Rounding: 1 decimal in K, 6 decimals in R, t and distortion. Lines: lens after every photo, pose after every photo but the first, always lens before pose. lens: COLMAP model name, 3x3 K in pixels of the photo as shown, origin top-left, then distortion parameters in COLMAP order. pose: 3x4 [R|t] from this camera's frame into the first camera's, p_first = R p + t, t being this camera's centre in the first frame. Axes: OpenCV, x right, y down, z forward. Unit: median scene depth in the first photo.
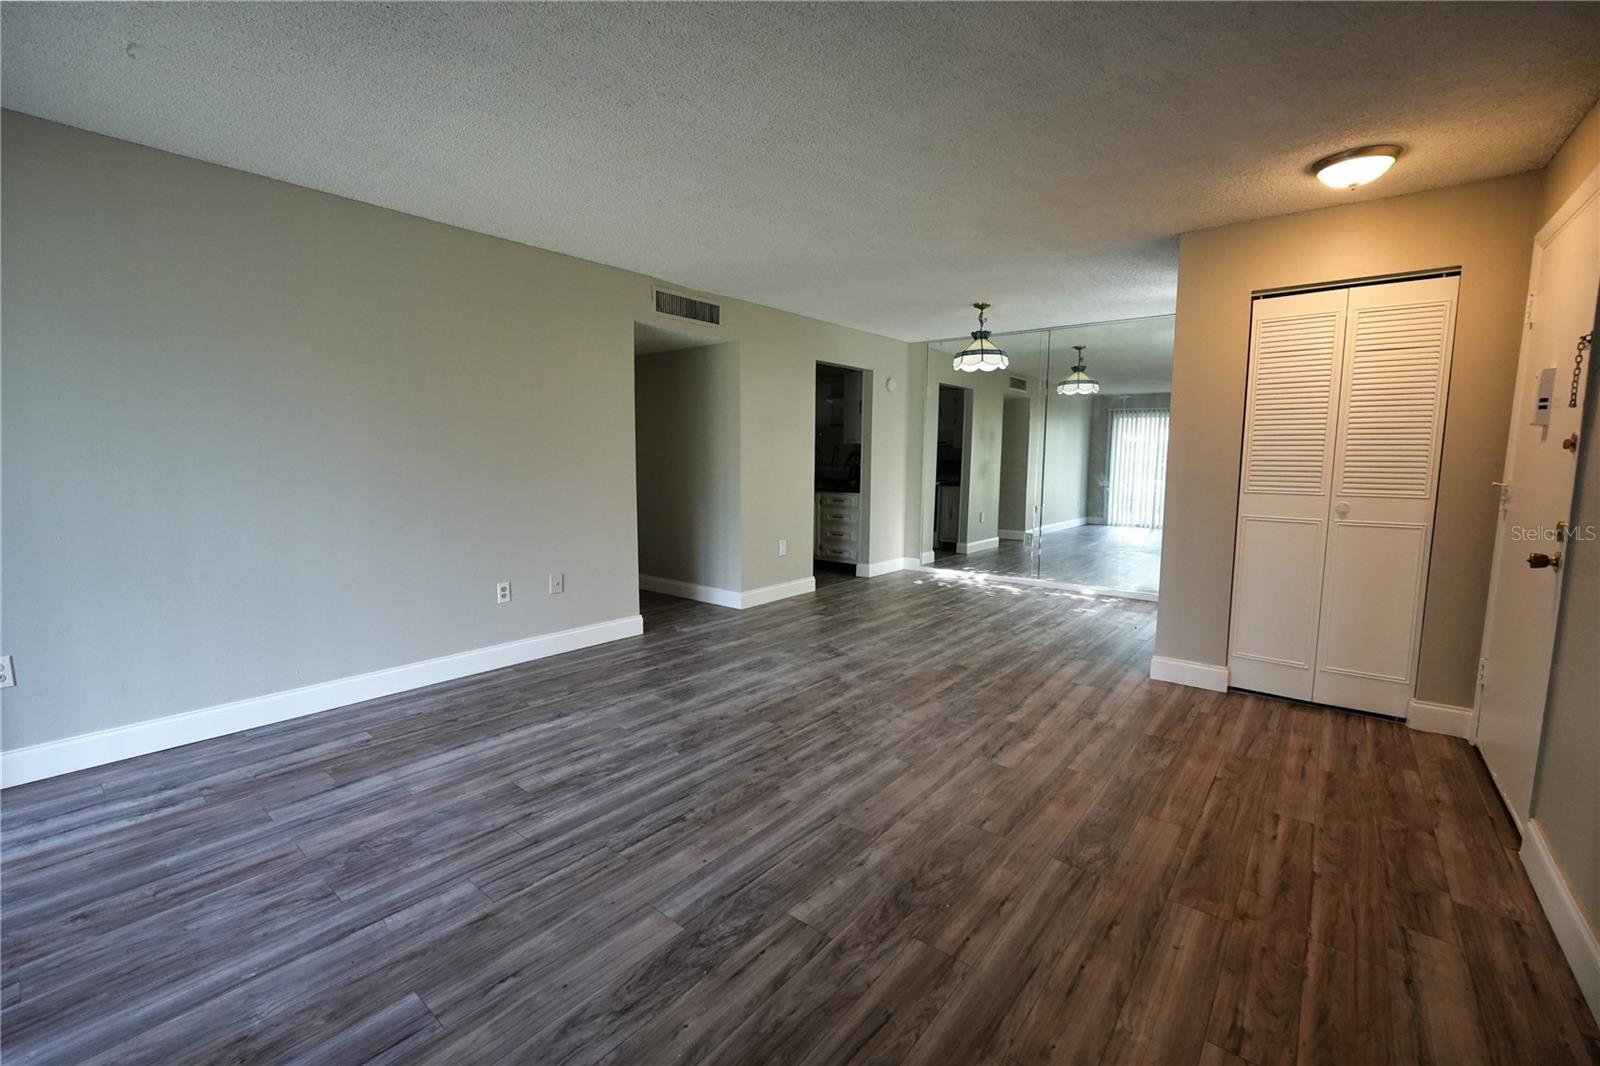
lens RADIAL K [[697.5, 0, 800.0], [0, 697.5, 533.0], [0, 0, 1]] dist [-0.014054, 0.007474]
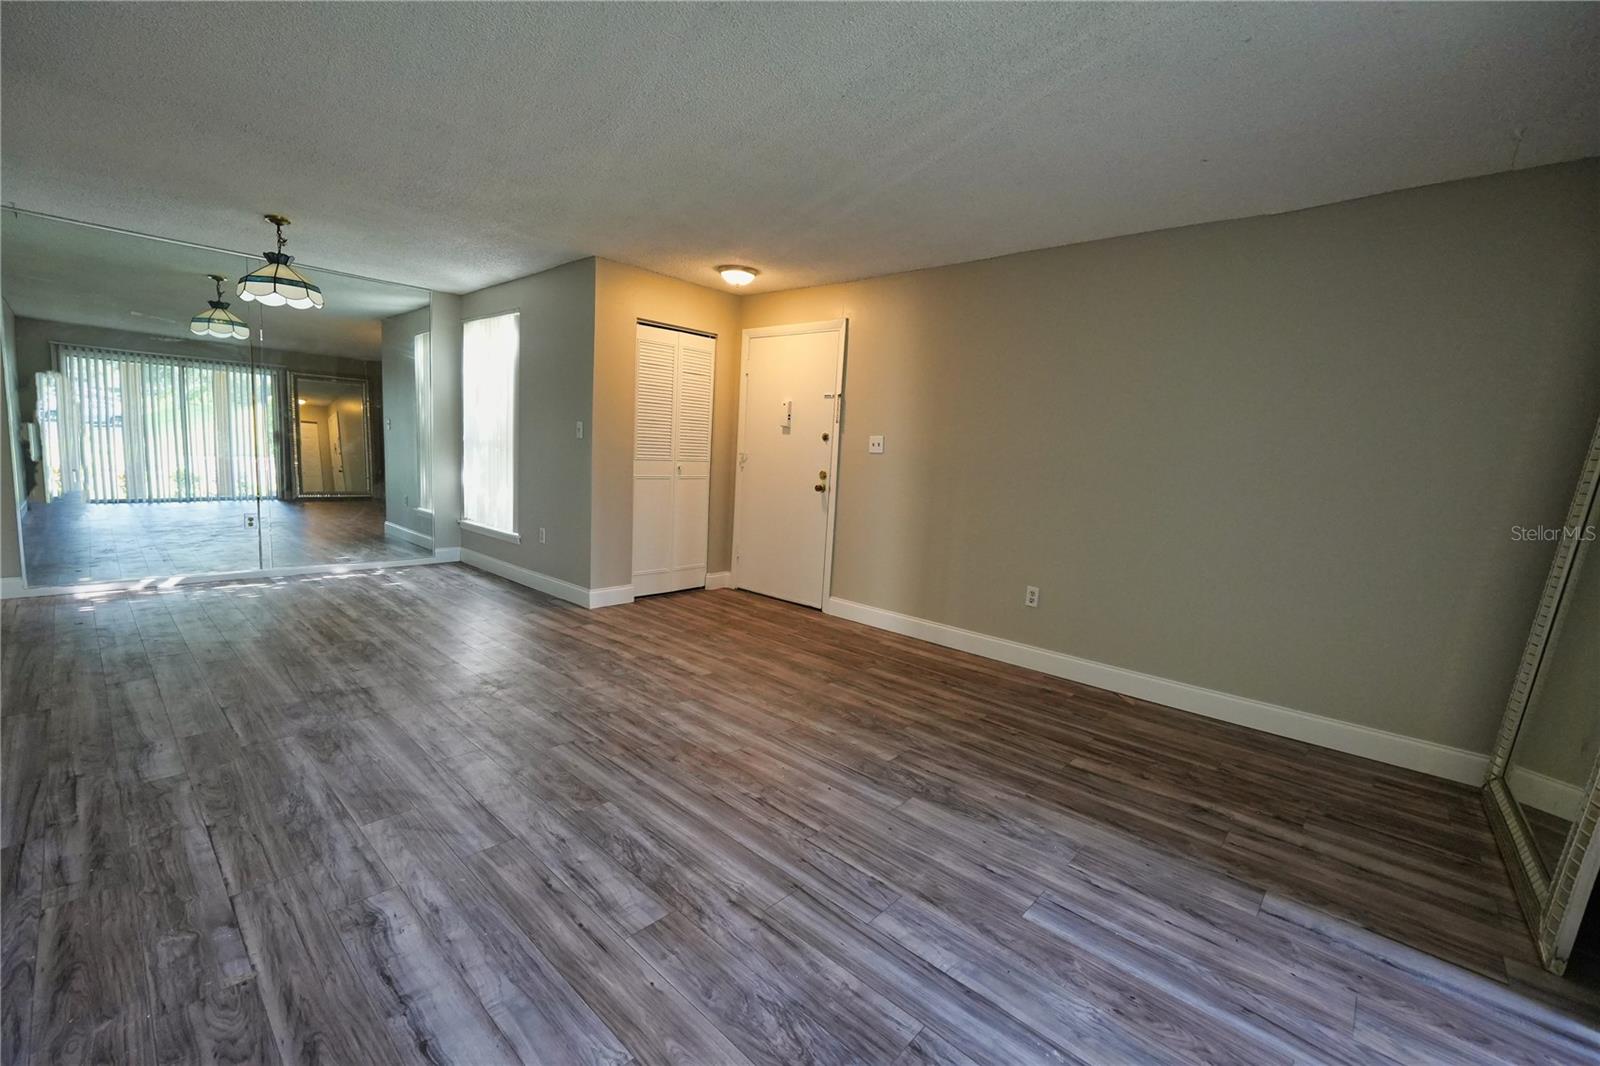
lens RADIAL K [[697.5, 0, 800.0], [0, 697.5, 533.0], [0, 0, 1]] dist [-0.014054, 0.007474]
pose [[0.015214, -0.123931, 0.992174, -1.029318], [0.061617, 0.990519, 0.122779, -0.082569], [-0.997984, 0.059267, 0.022706, 0.826645]]
